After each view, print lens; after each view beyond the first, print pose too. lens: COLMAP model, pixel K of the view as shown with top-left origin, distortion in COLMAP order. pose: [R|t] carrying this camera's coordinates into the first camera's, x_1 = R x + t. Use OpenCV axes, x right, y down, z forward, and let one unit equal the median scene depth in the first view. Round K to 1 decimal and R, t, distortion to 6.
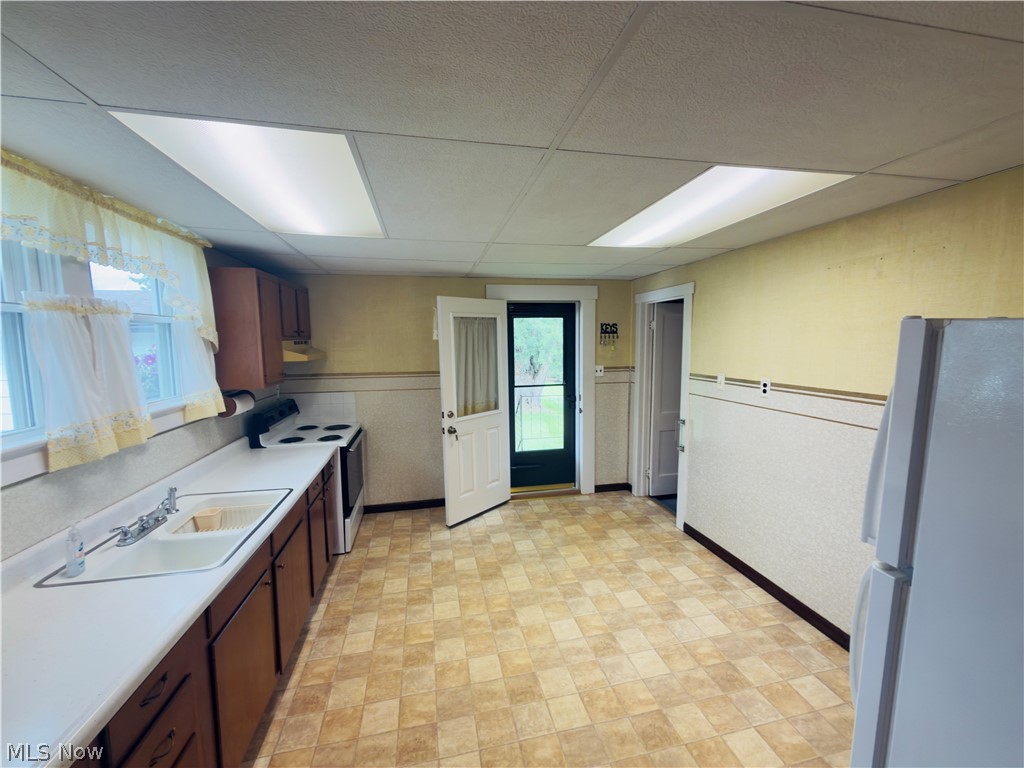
lens RADIAL K [[407.8, 0, 511.3], [0, 407.8, 385.0], [0, 0, 1]] dist [0.000257, 0.000218]
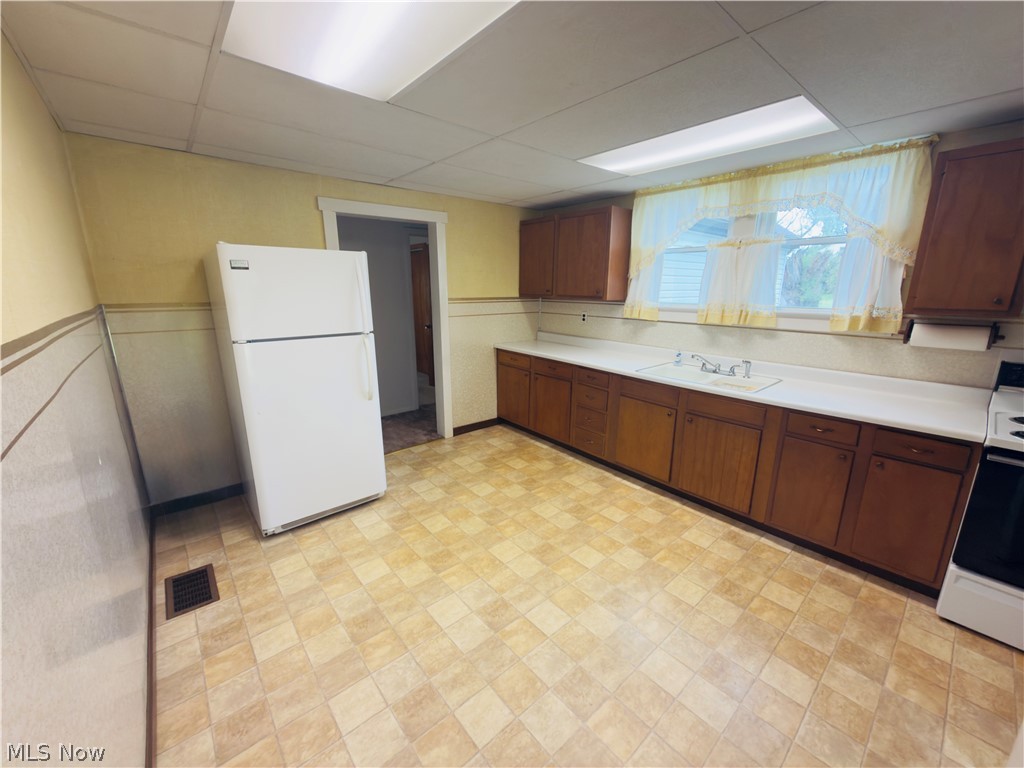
lens RADIAL K [[407.8, 0, 512.2], [0, 407.8, 383.8], [0, 0, 1]] dist [0.000257, 0.000218]
pose [[-0.876432, 0.117733, -0.466912, 0.568291], [-0.048432, 0.943179, 0.328738, -0.107179], [0.479084, 0.310730, -0.820929, 1.629455]]
